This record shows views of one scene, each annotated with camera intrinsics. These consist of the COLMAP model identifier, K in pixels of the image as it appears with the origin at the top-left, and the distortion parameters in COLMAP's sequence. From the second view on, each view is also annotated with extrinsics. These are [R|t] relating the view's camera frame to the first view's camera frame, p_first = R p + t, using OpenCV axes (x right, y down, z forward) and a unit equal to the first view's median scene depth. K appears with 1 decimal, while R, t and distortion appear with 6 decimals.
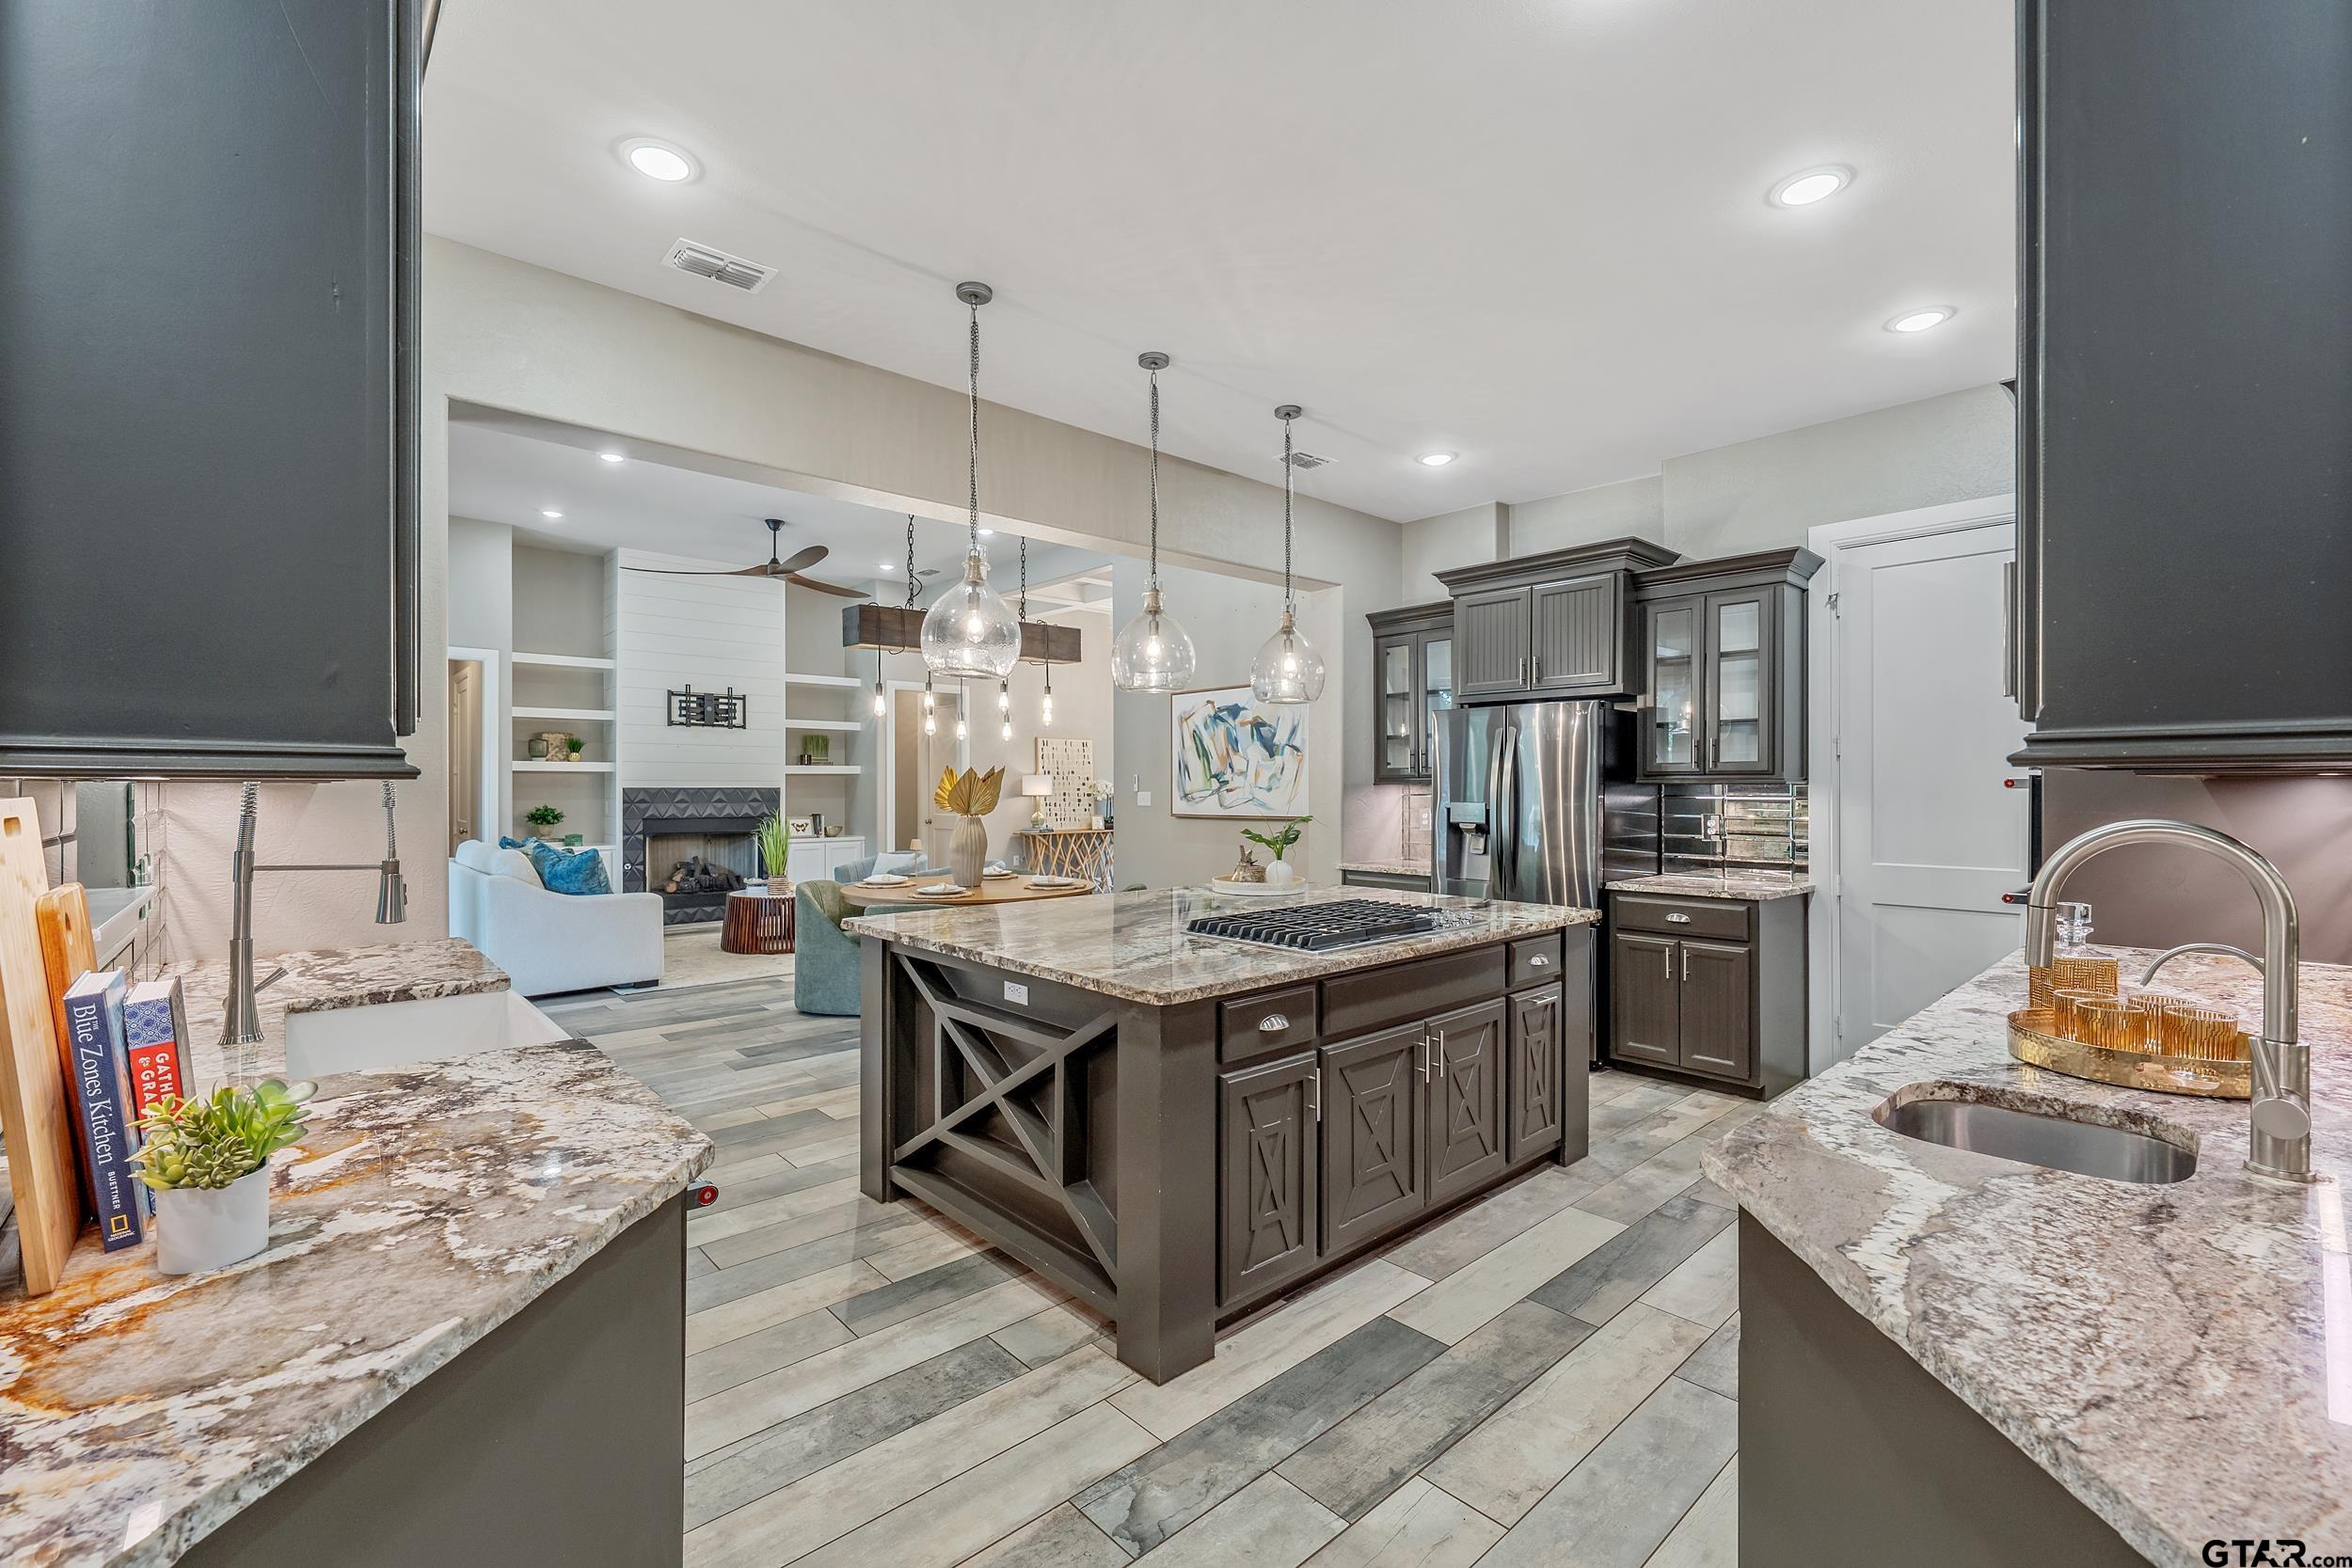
lens RADIAL K [[995.8, 0, 1170.2], [0, 995.8, 785.7], [0, 0, 1]] dist [0.002501, 0.000005]
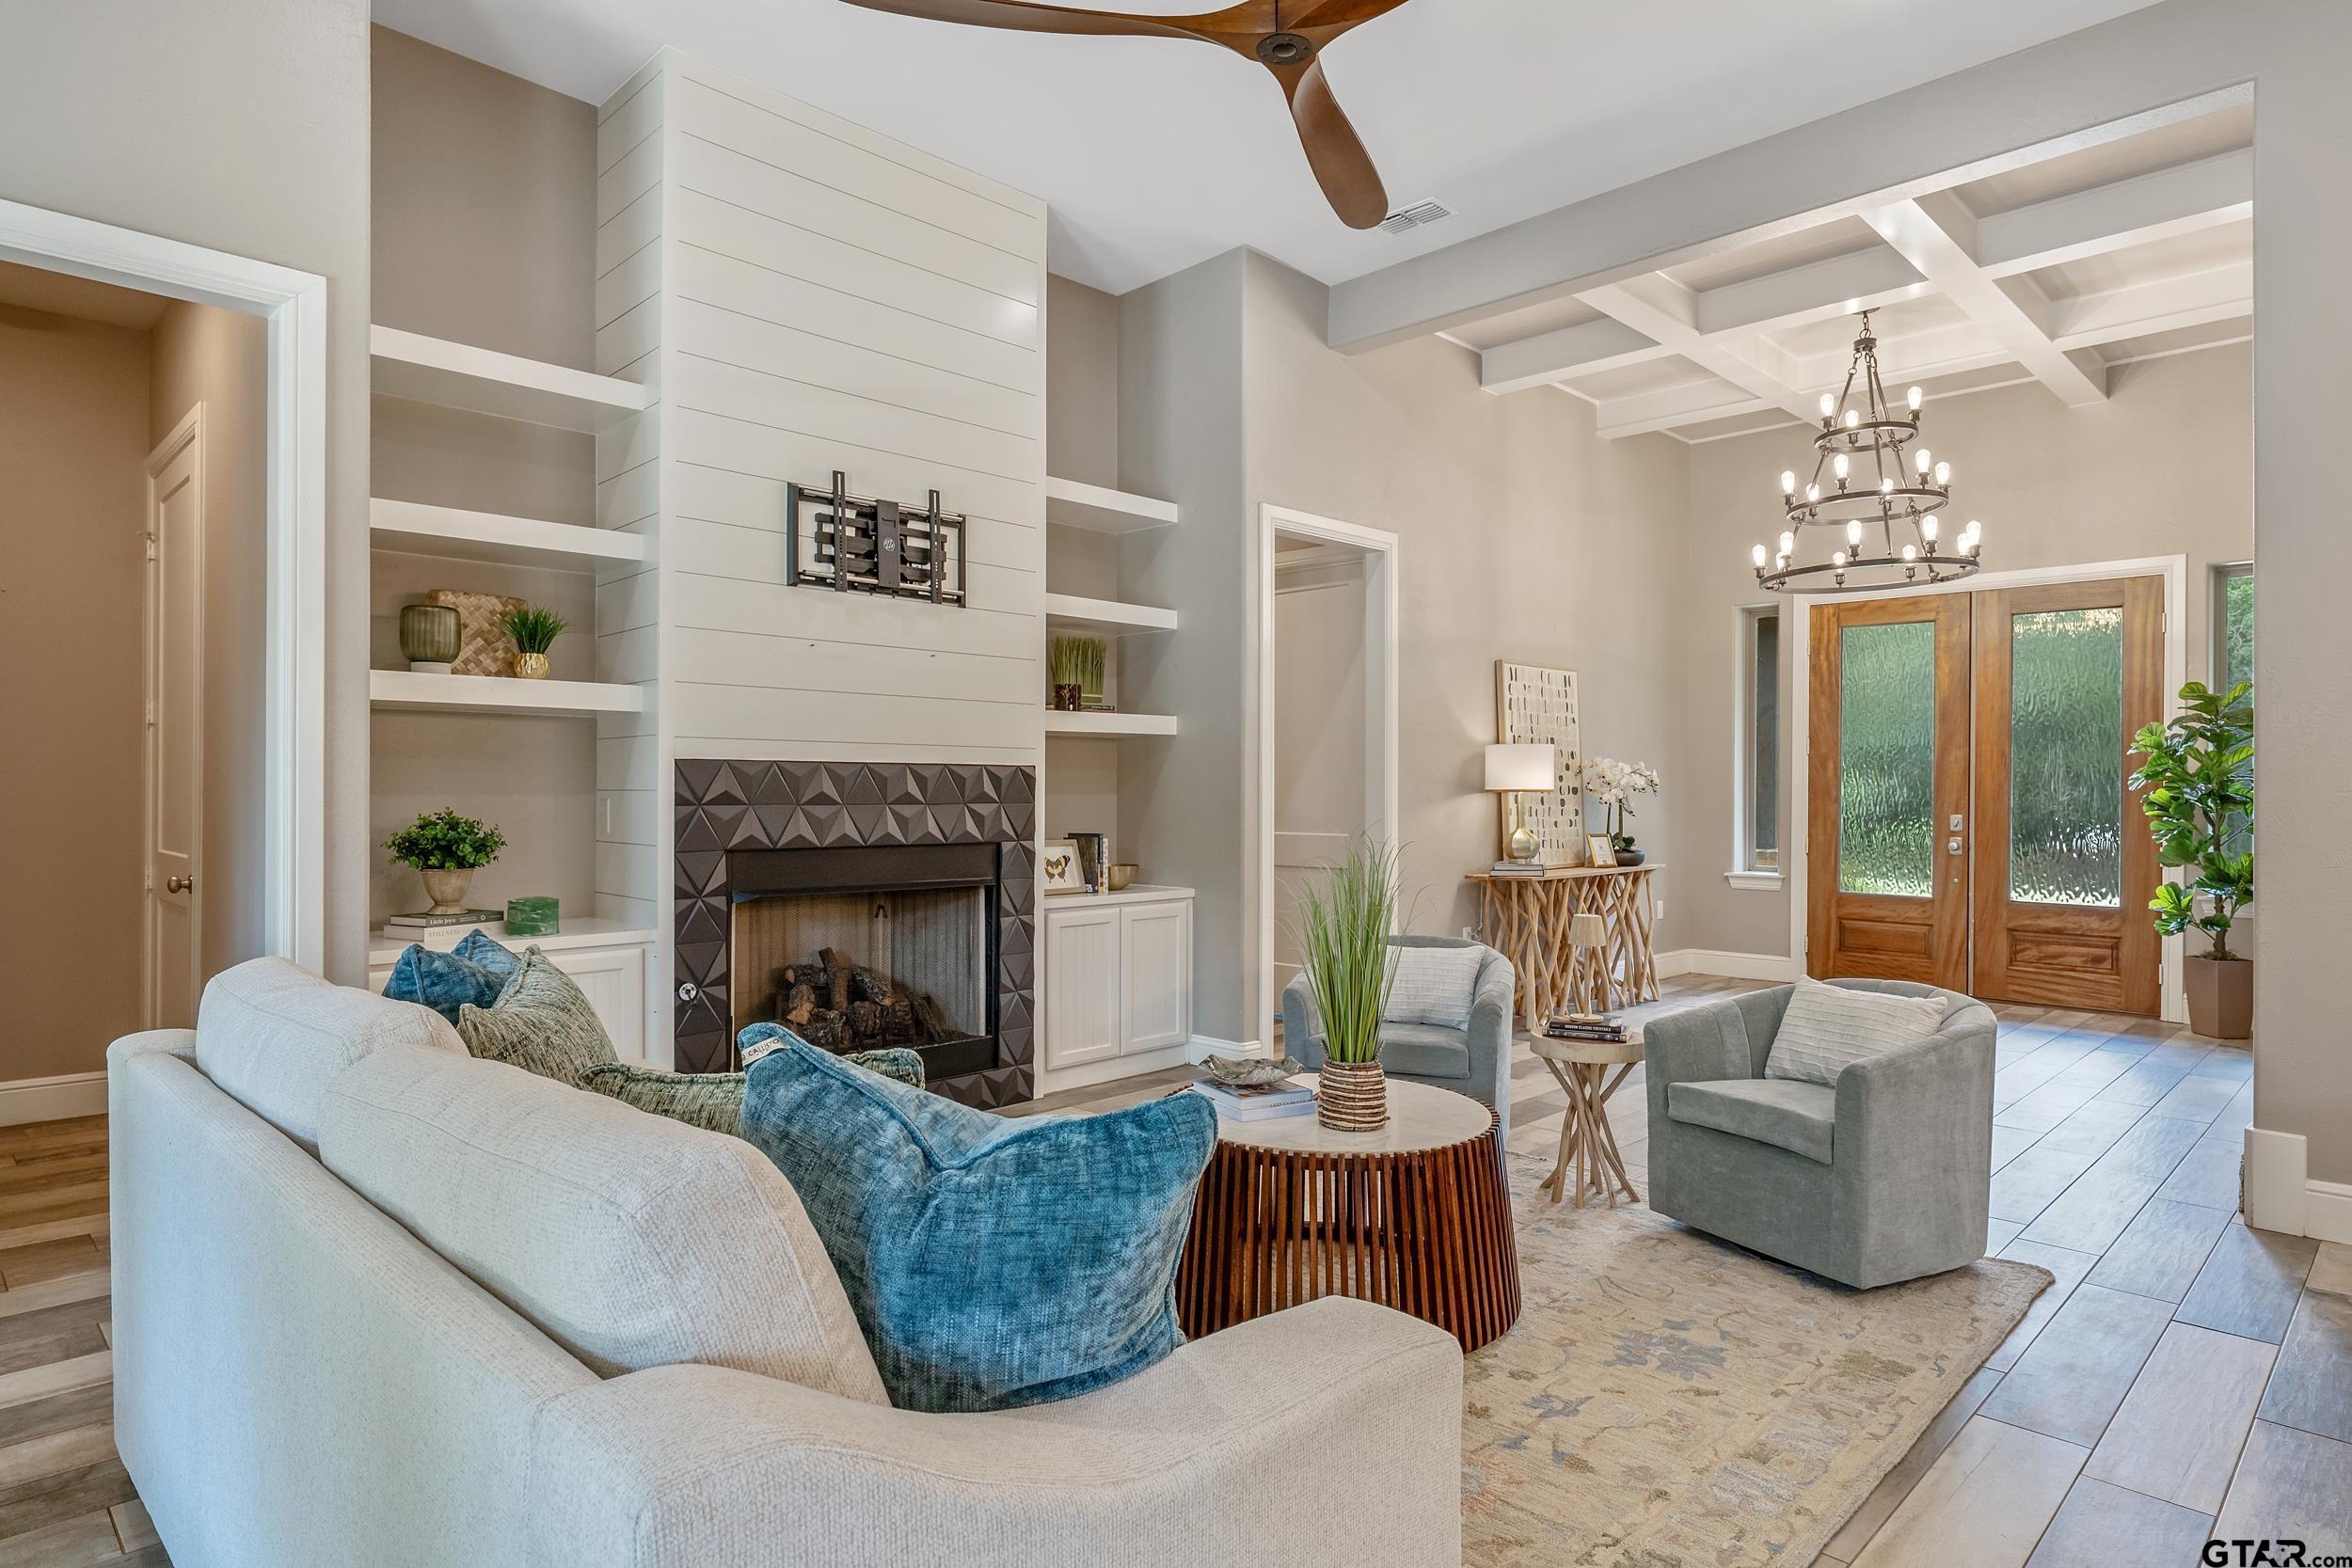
lens RADIAL K [[1300.3, 0, 1174.4], [0, 1300.3, 788.8], [0, 0, 1]] dist [0.003892, 0.000032]
pose [[0.998408, 0.005562, 0.056129, -0.379981], [-0.005714, 0.999980, 0.002547, 0.009389], [-0.056114, -0.002863, 0.998420, 0.515878]]
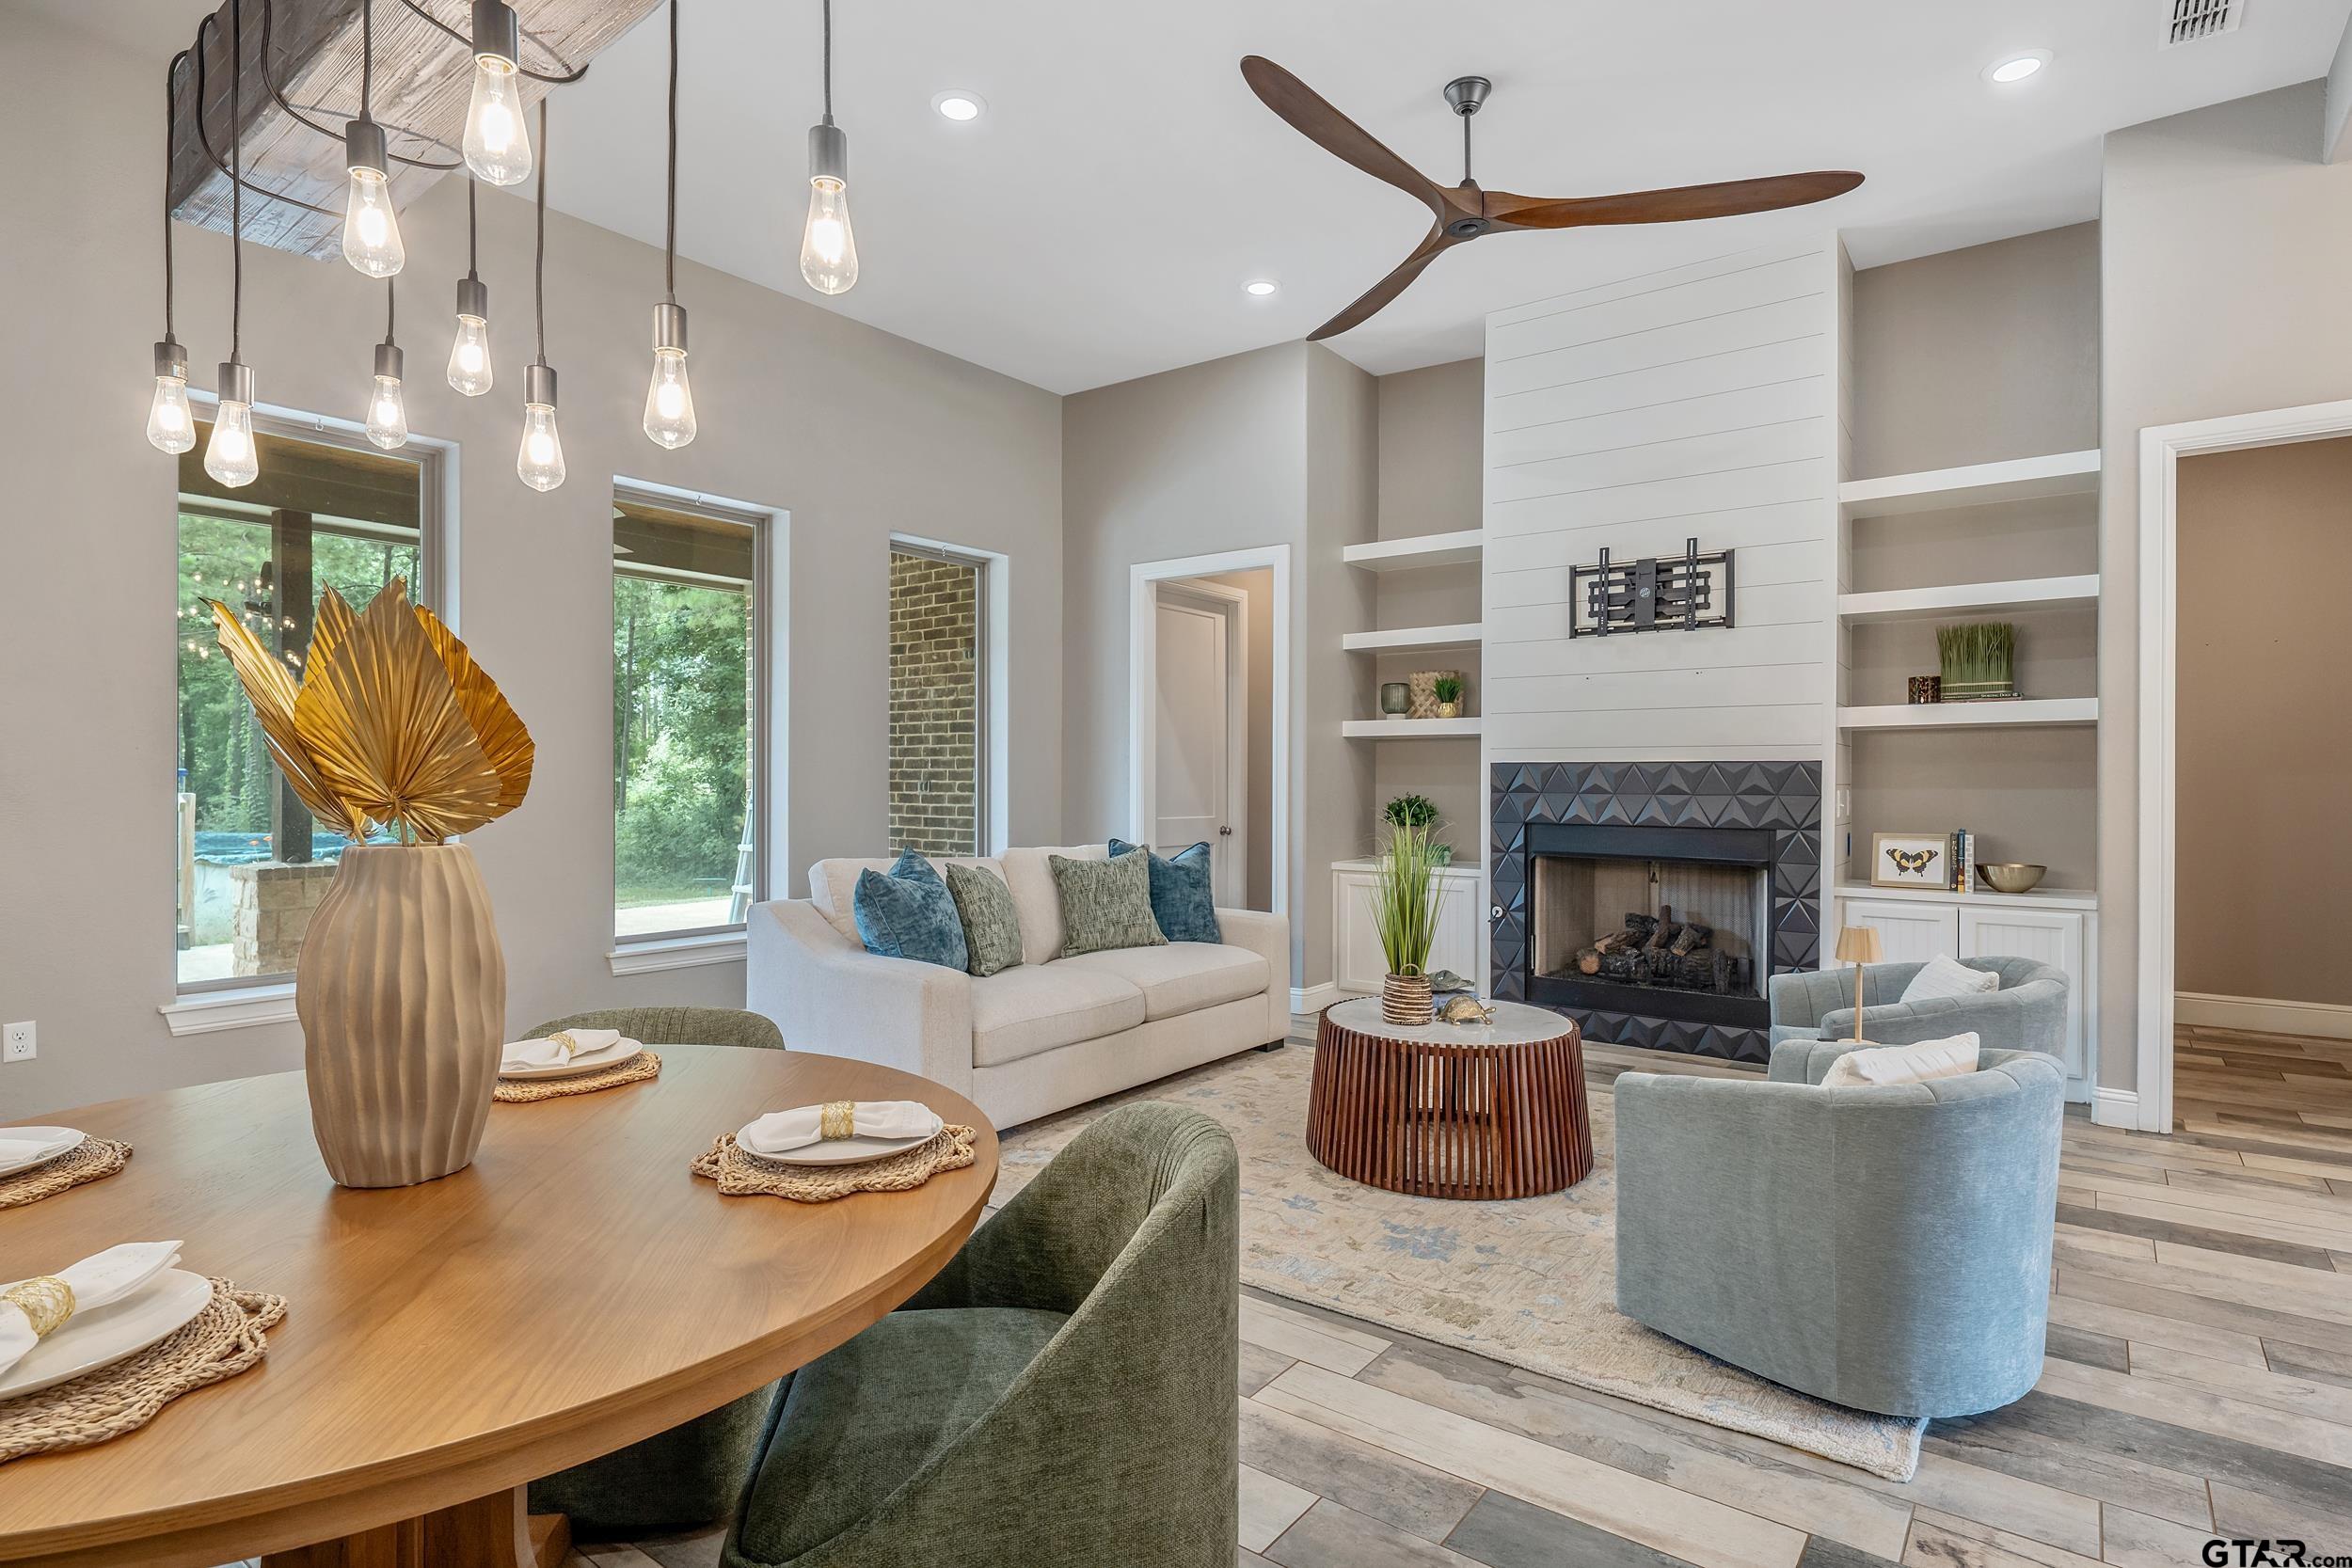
lens RADIAL K [[1201.5, 0, 1183.1], [0, 1201.5, 779.4], [0, 0, 1]] dist [0.004938, -0.000157]
pose [[0.198519, 0.001958, -0.980095, 0.044988], [-0.001120, 0.999998, 0.001771, 0.009266], [0.980096, 0.000746, 0.198521, 0.667675]]
